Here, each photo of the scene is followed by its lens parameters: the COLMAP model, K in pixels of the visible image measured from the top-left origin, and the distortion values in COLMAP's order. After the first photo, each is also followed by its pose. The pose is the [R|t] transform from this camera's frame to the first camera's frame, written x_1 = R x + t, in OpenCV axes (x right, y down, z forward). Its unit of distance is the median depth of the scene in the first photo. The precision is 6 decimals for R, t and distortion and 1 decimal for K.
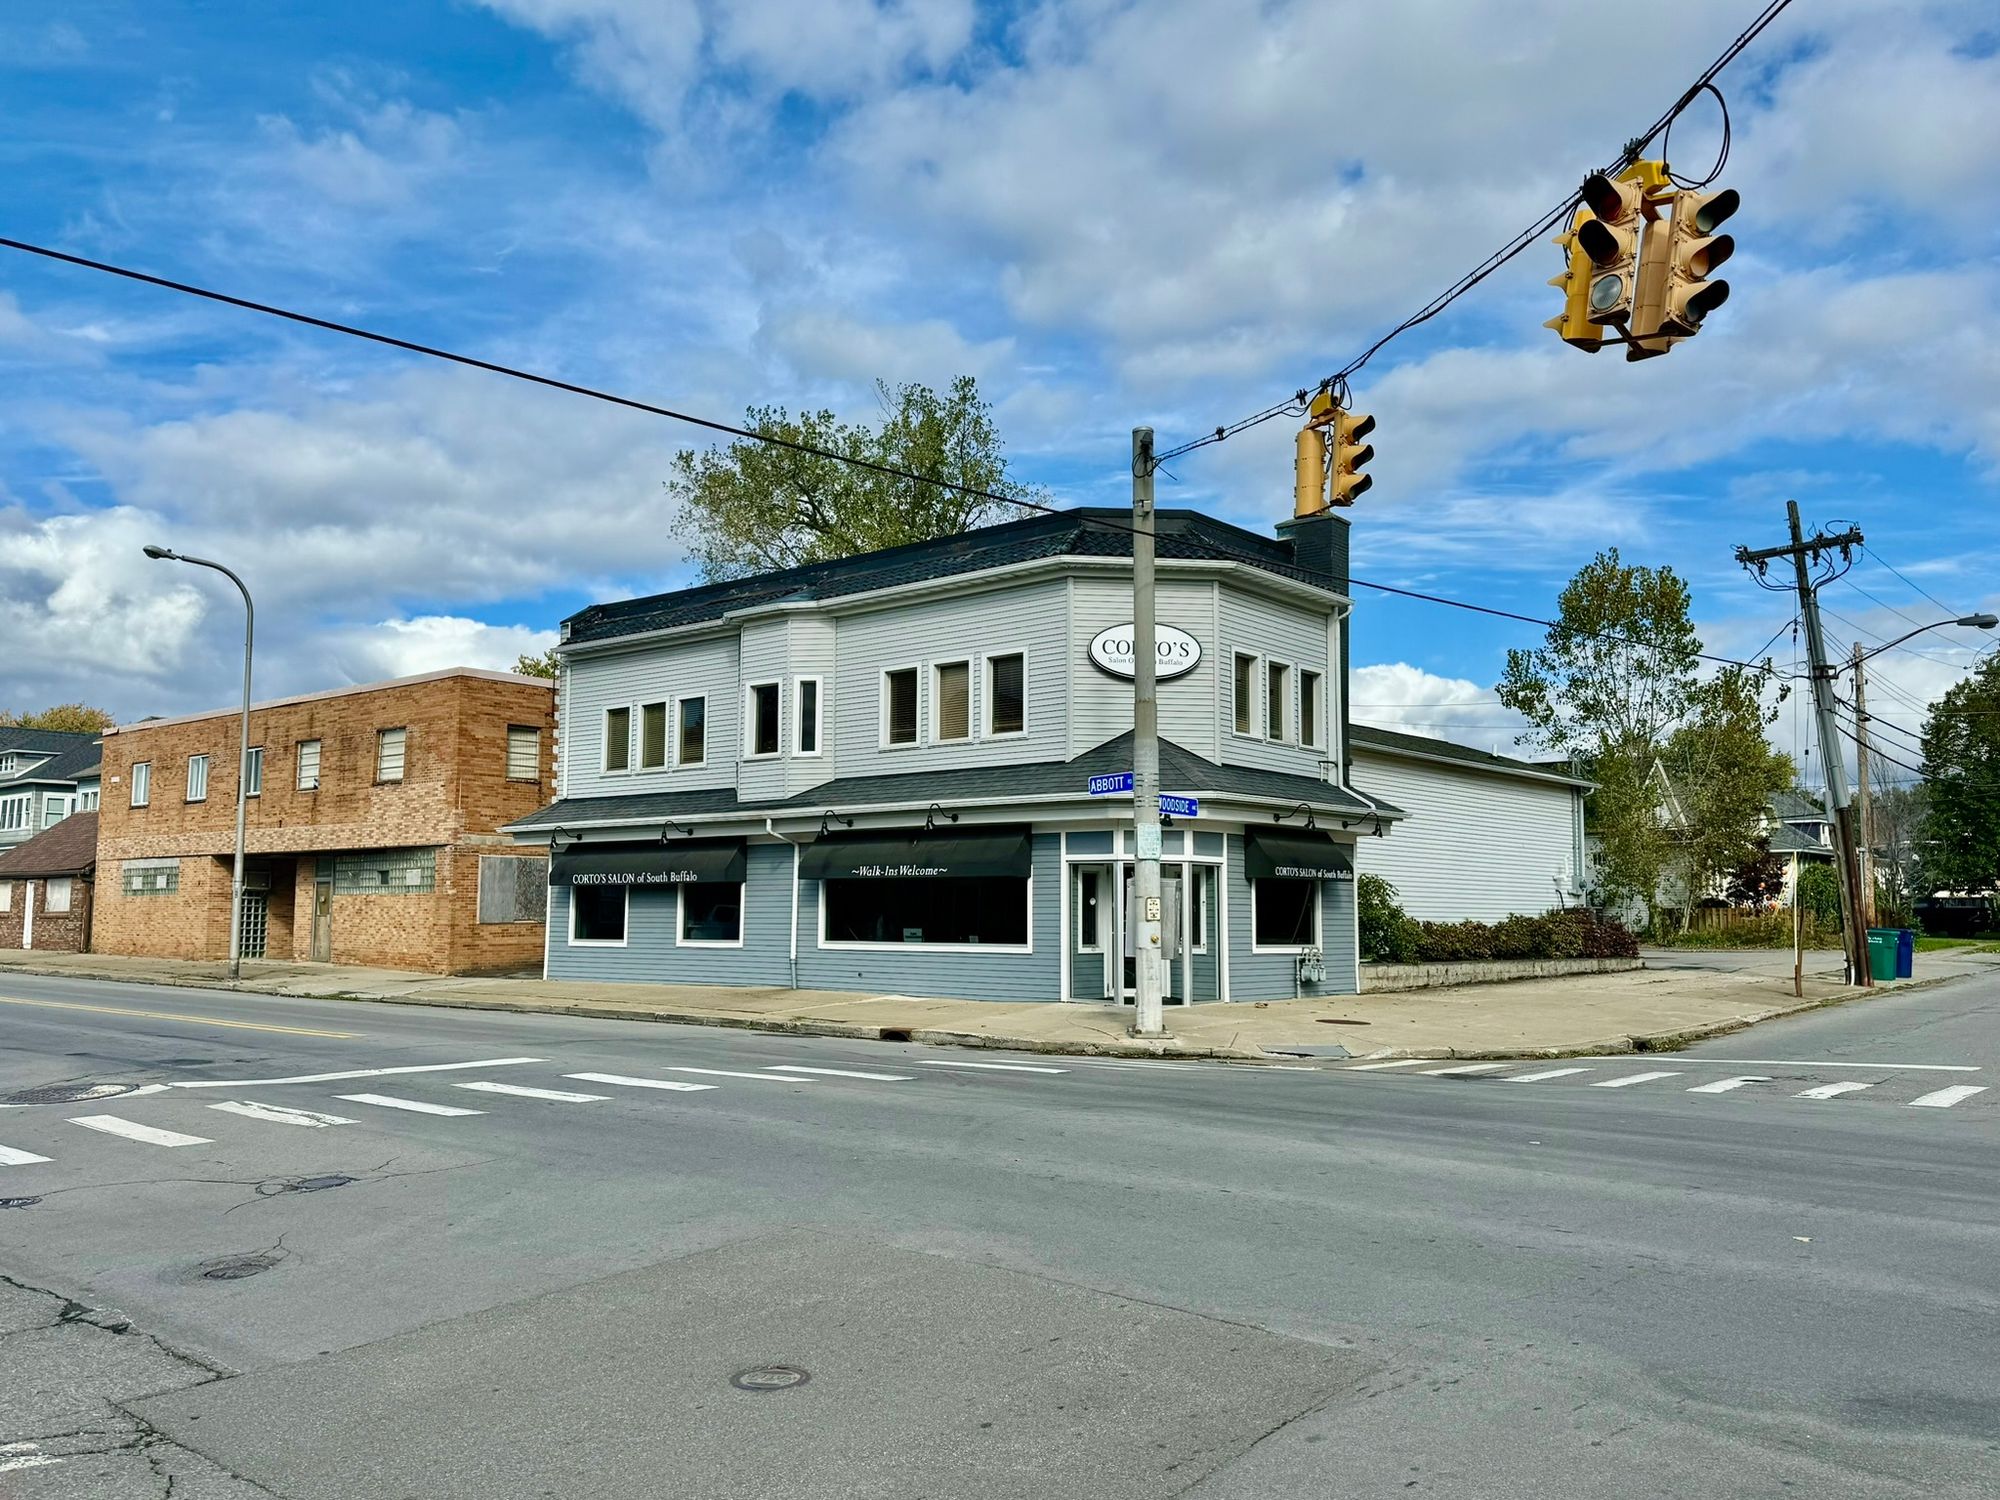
lens RADIAL K [[1551.8, 0, 1000.0], [0, 1551.8, 750.0], [0, 0, 1]] dist [0.129012, -0.267022]
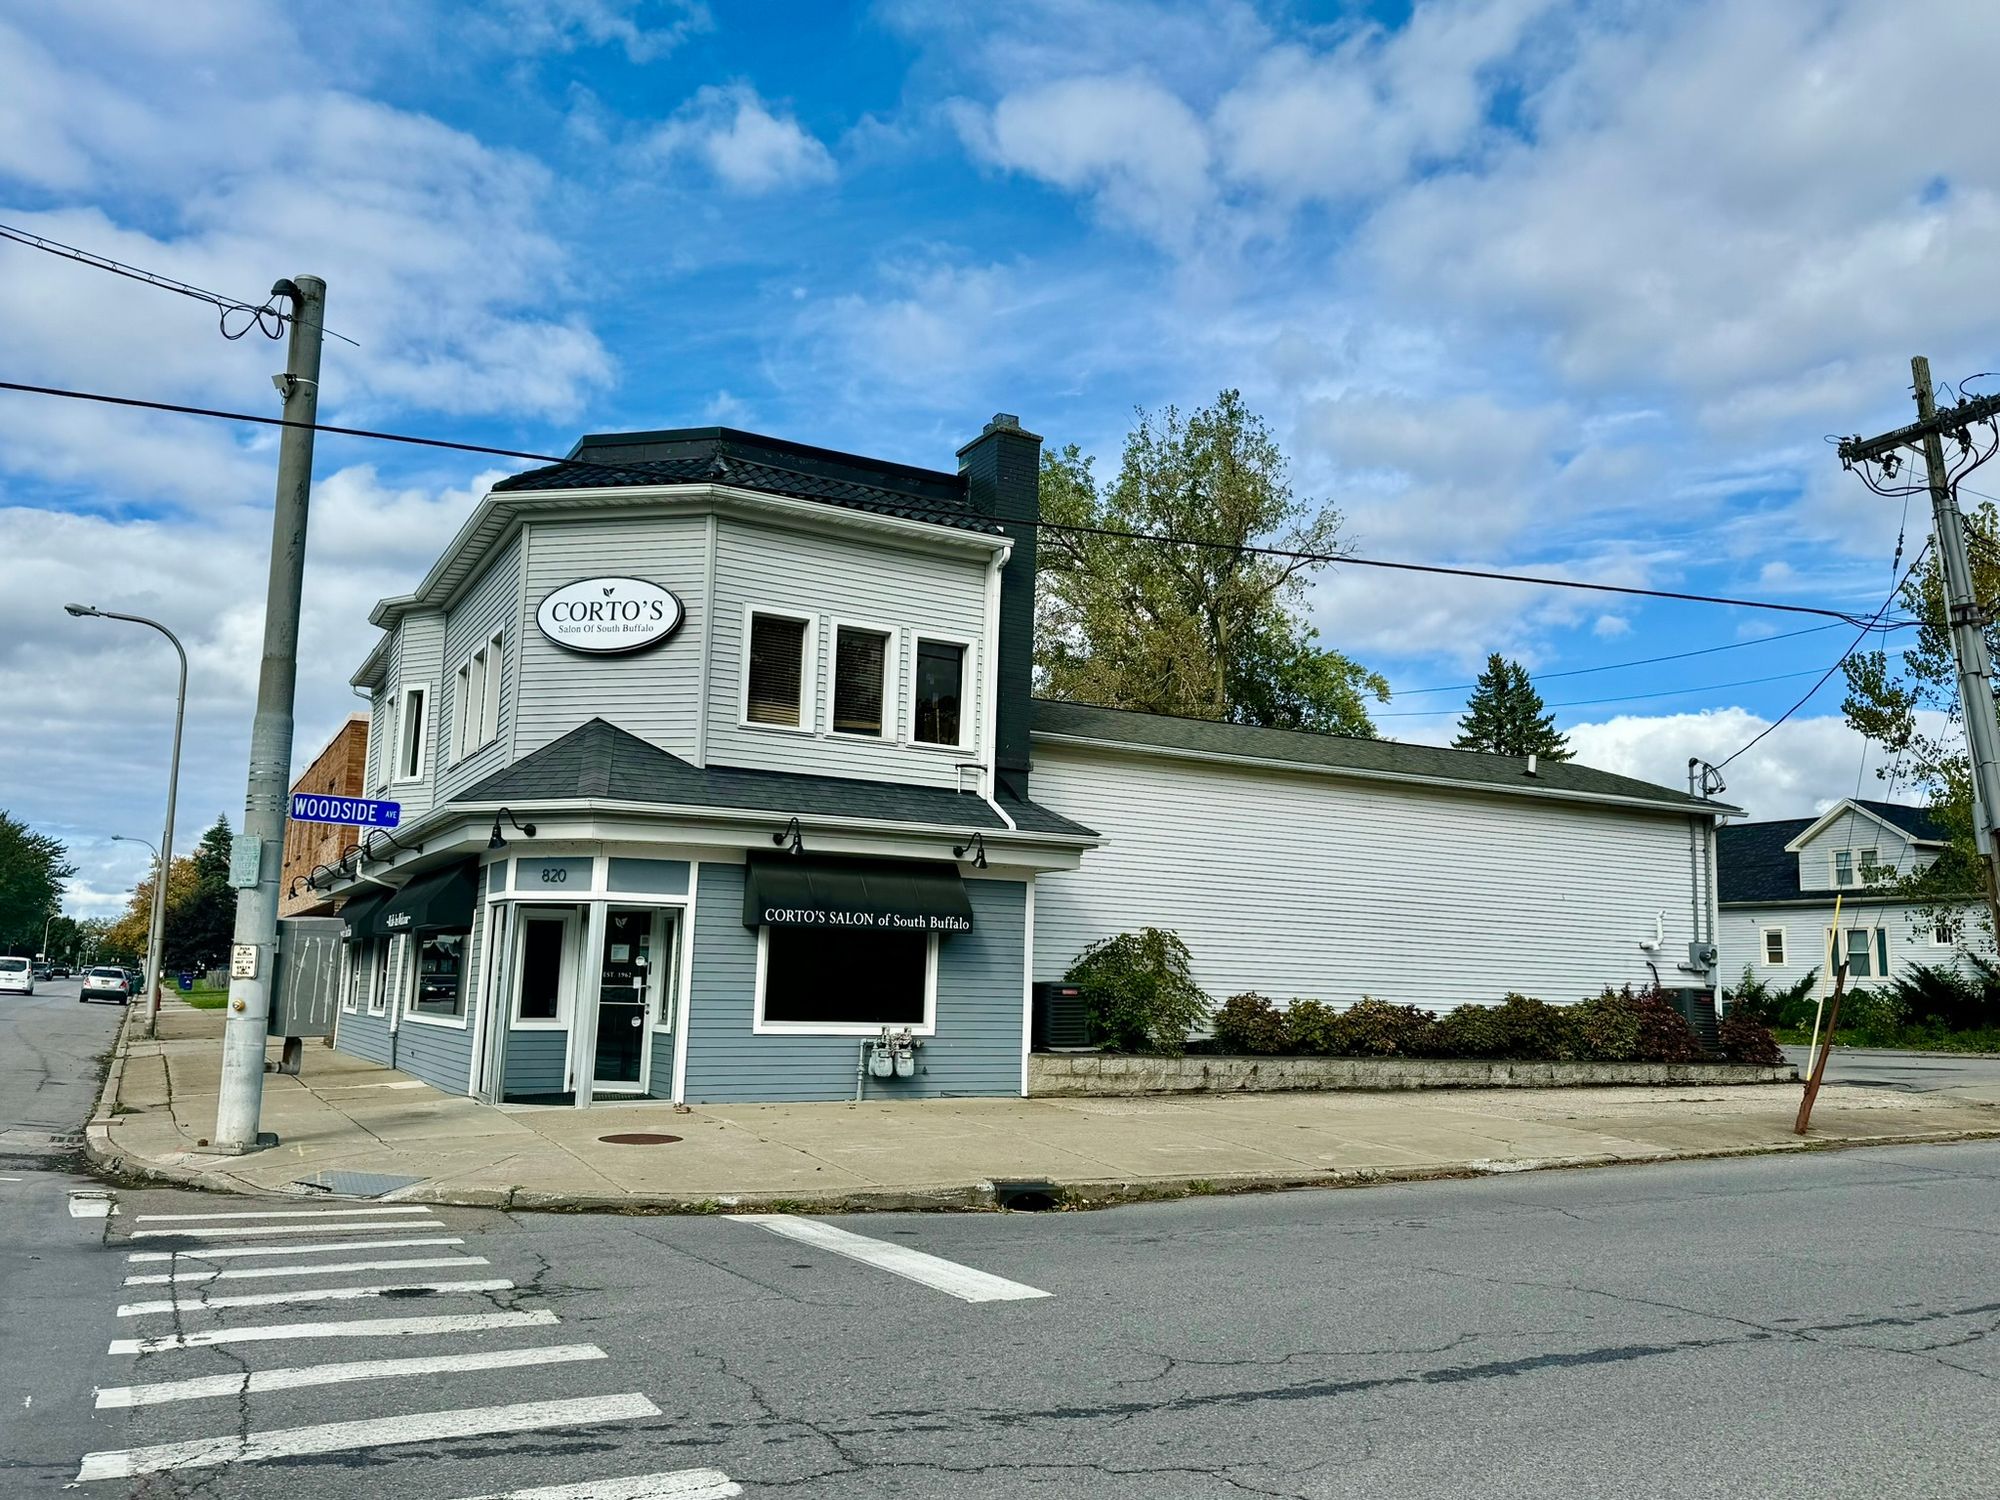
lens RADIAL K [[1438.6, 0, 1000.0], [0, 1438.6, 750.0], [0, 0, 1]] dist [0.124644, -0.188039]
pose [[0.924975, -0.035416, -0.378374, 0.494069], [0.015221, 0.998302, -0.056232, 0.039407], [0.379723, 0.046254, 0.923943, 0.412946]]
